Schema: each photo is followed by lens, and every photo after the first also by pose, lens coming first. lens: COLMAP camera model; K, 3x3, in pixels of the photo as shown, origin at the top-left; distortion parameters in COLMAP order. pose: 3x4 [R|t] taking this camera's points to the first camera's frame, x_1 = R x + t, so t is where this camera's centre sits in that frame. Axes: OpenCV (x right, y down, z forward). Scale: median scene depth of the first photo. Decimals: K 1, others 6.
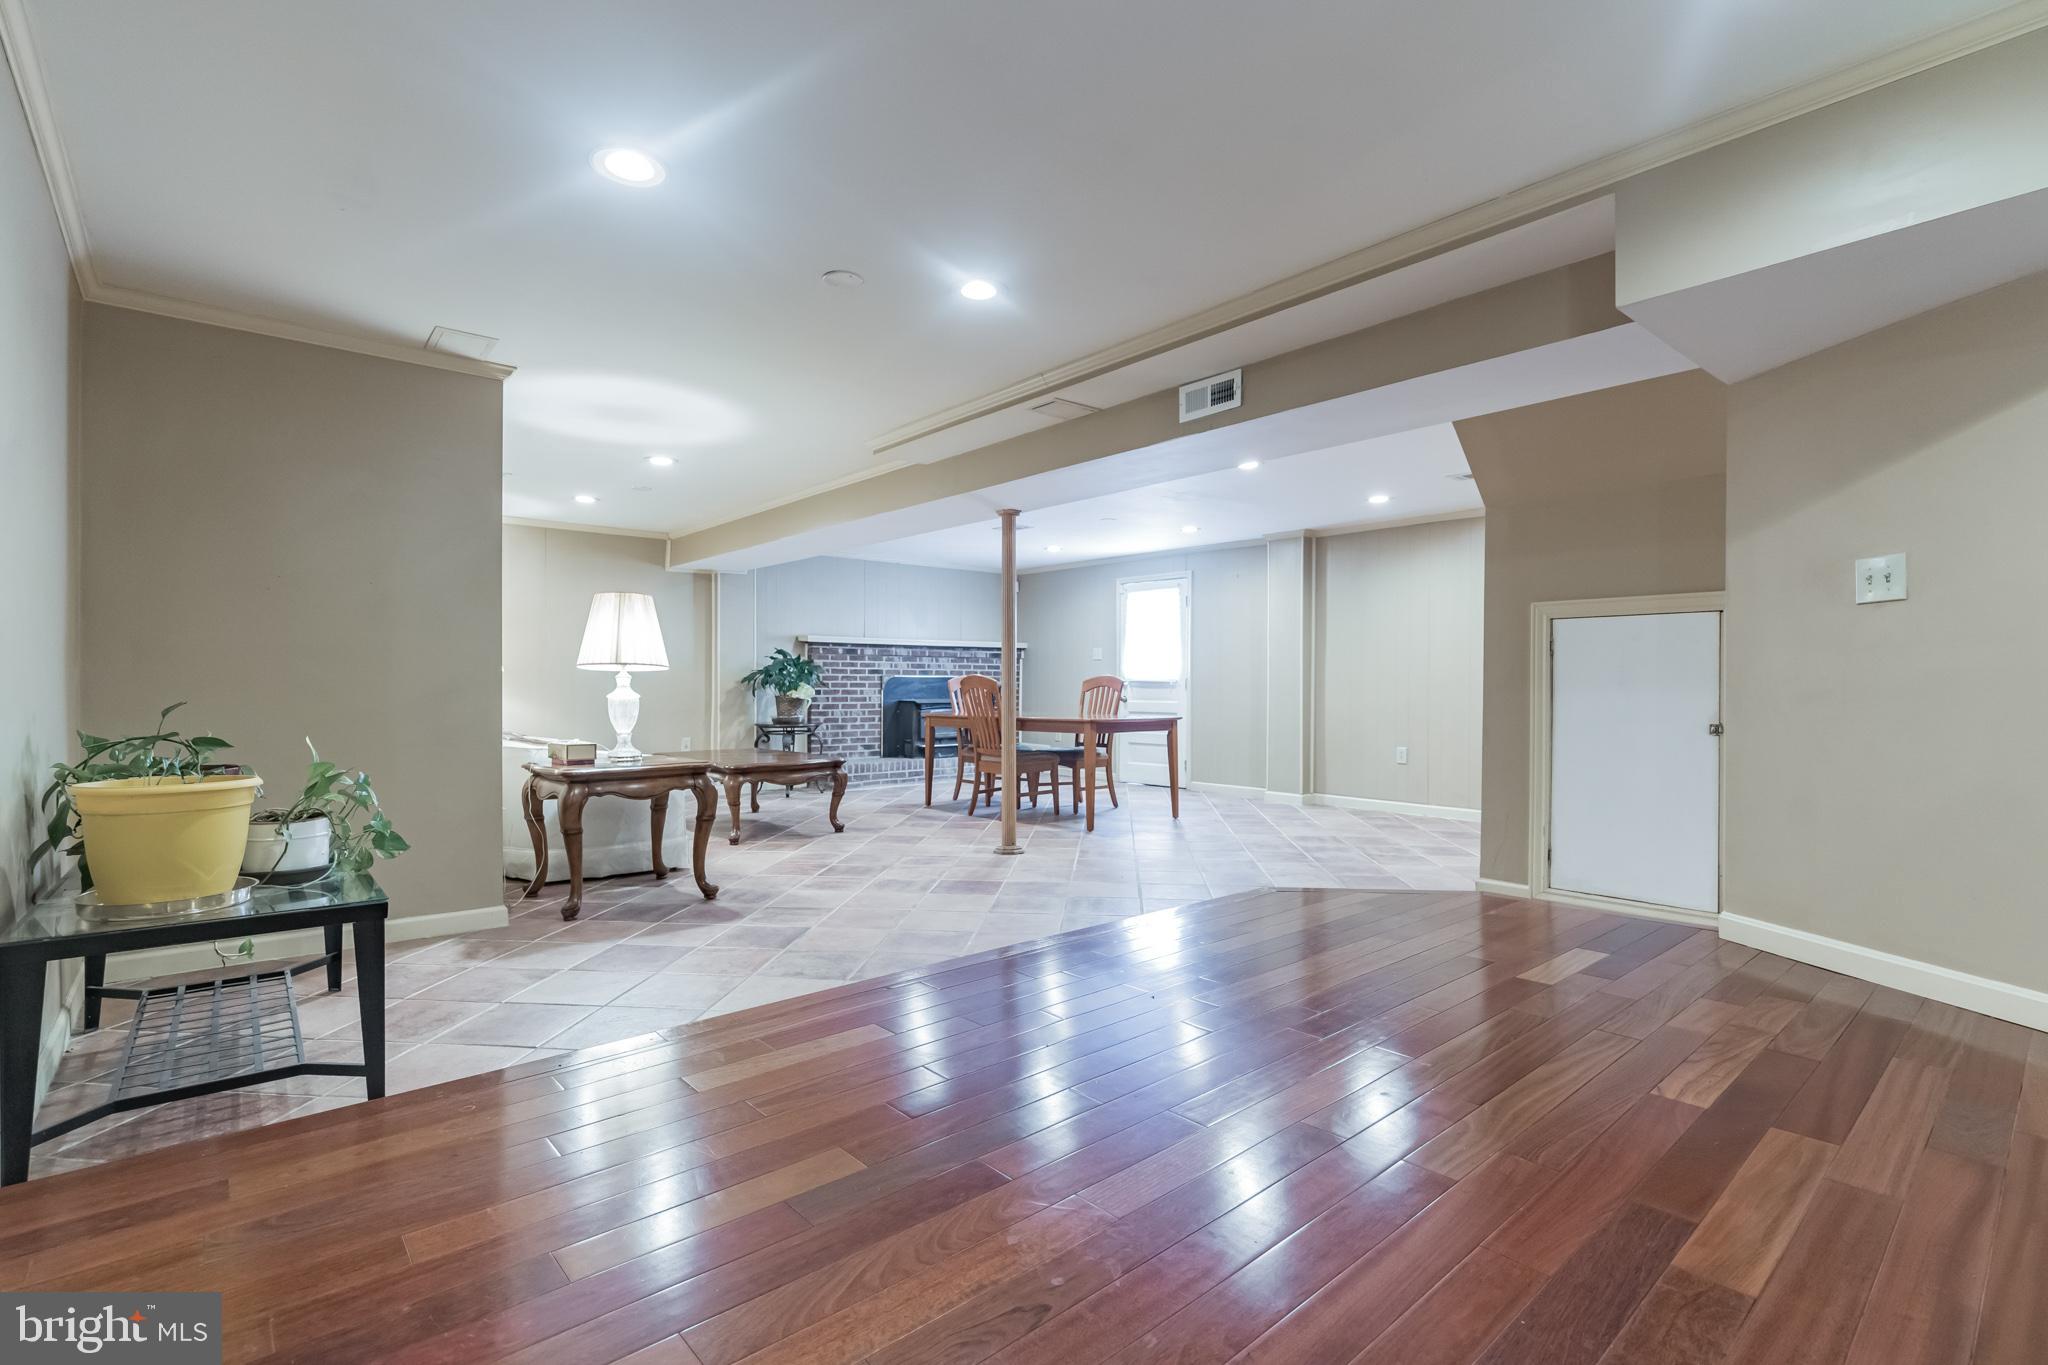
lens RADIAL K [[945.1, 0, 1014.0], [0, 945.1, 683.7], [0, 0, 1]] dist [-0.005144, 0.002700]
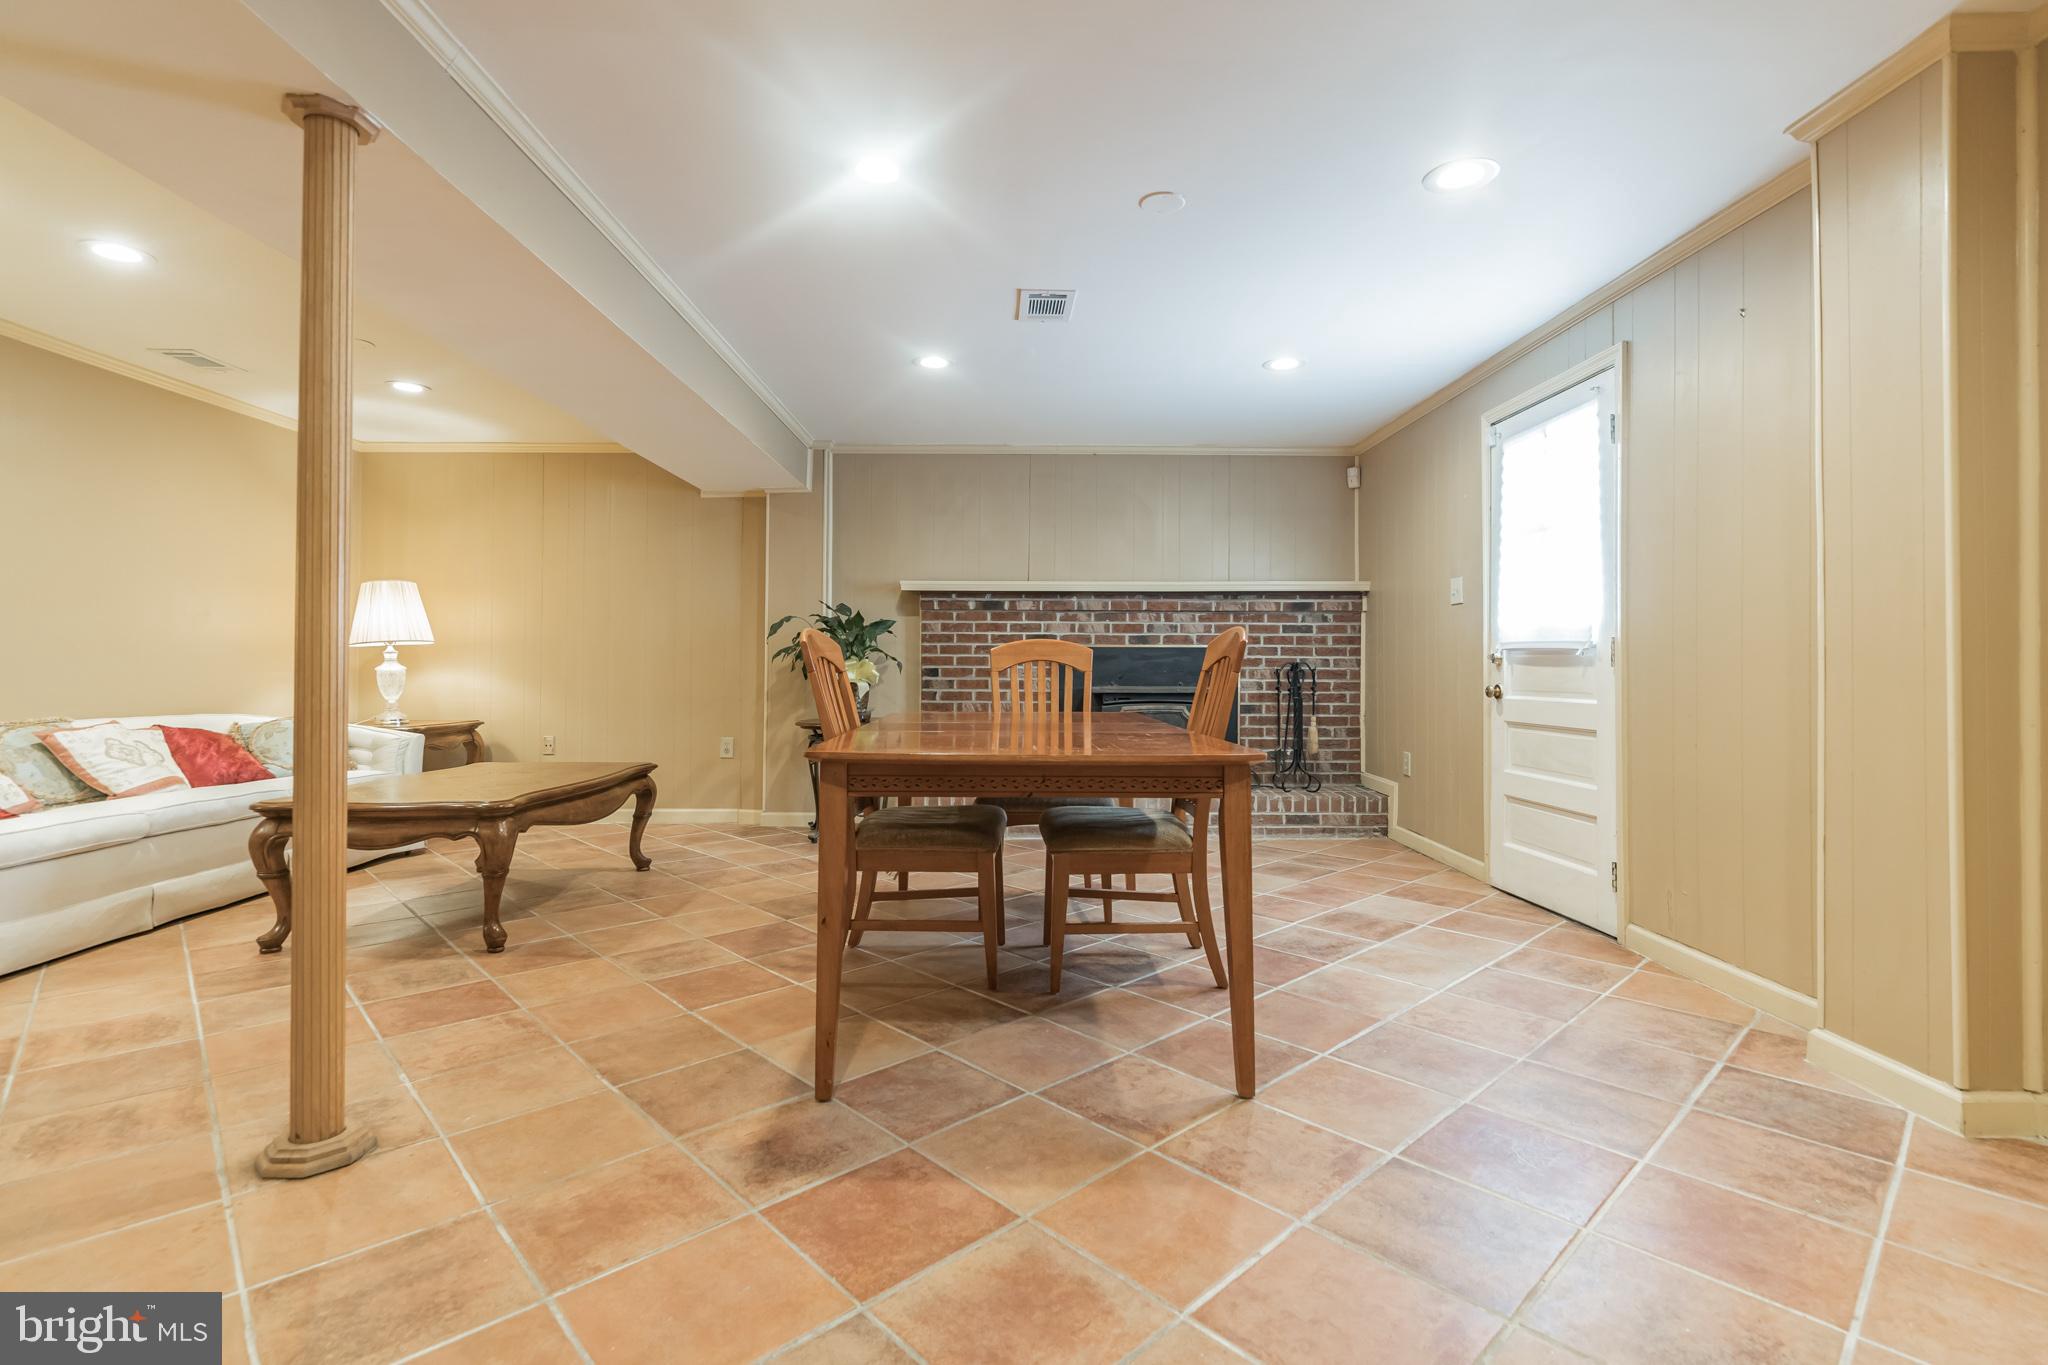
lens RADIAL K [[945.1, 0, 1012.6], [0, 945.1, 651.8], [0, 0, 1]] dist [-0.005144, 0.002700]
pose [[0.746823, -0.010316, -0.664943, 0.247572], [-0.001092, 0.999859, -0.016738, 0.005797], [0.665022, 0.013226, 0.746706, 0.566394]]
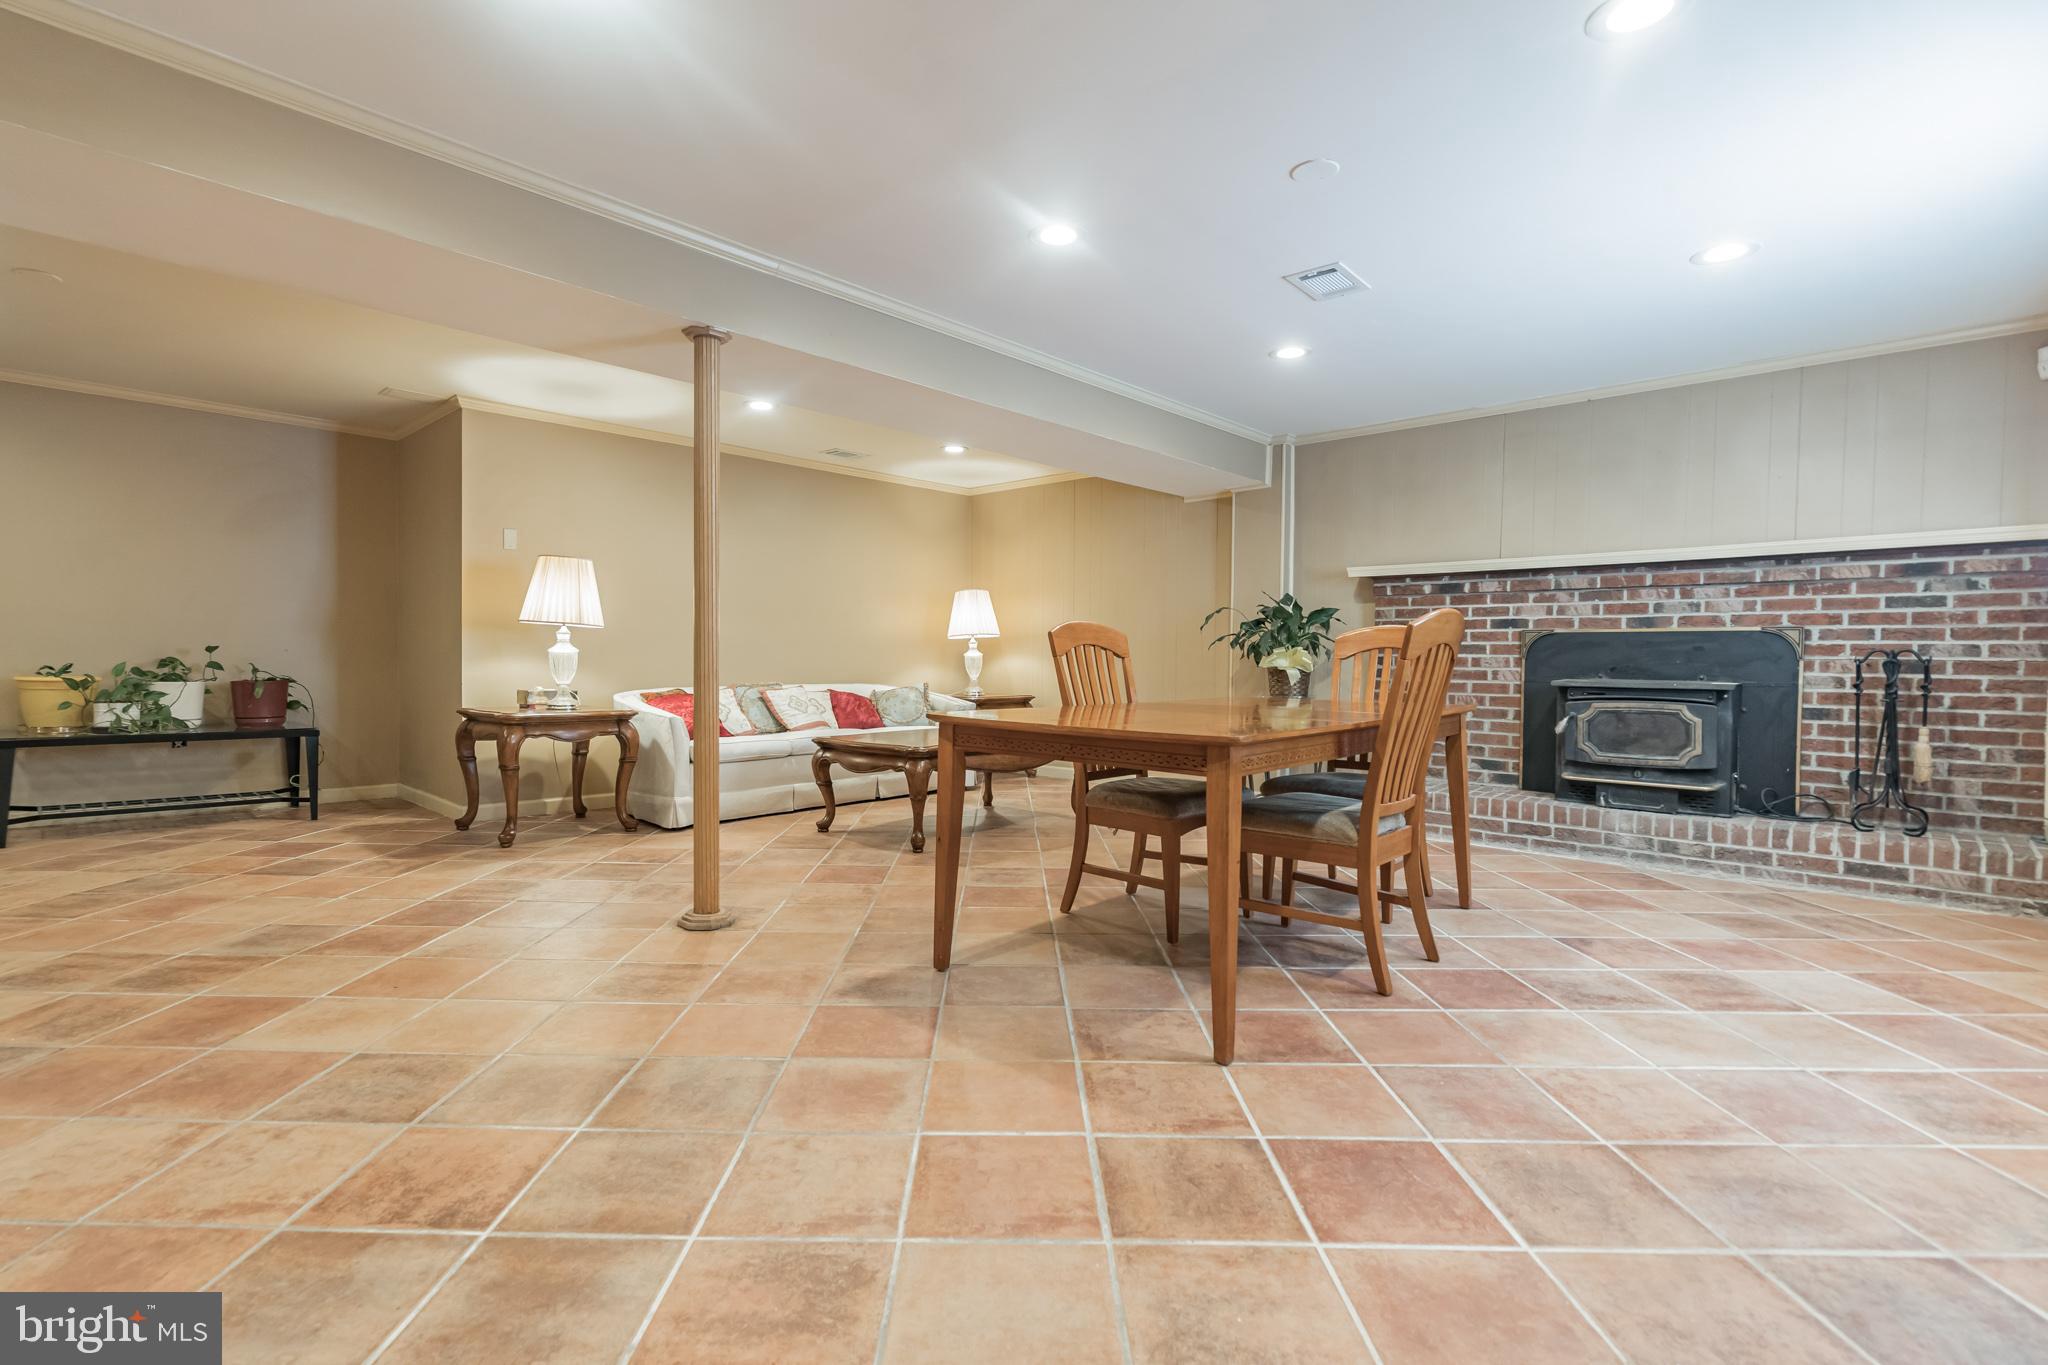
lens RADIAL K [[945.1, 0, 992.9], [0, 945.1, 674.5], [0, 0, 1]] dist [-0.005144, 0.002700]
pose [[0.078809, 0.020342, -0.996682, 0.370561], [-0.005808, 0.999784, 0.019946, 0.007172], [0.996873, 0.004217, 0.078910, 0.702101]]
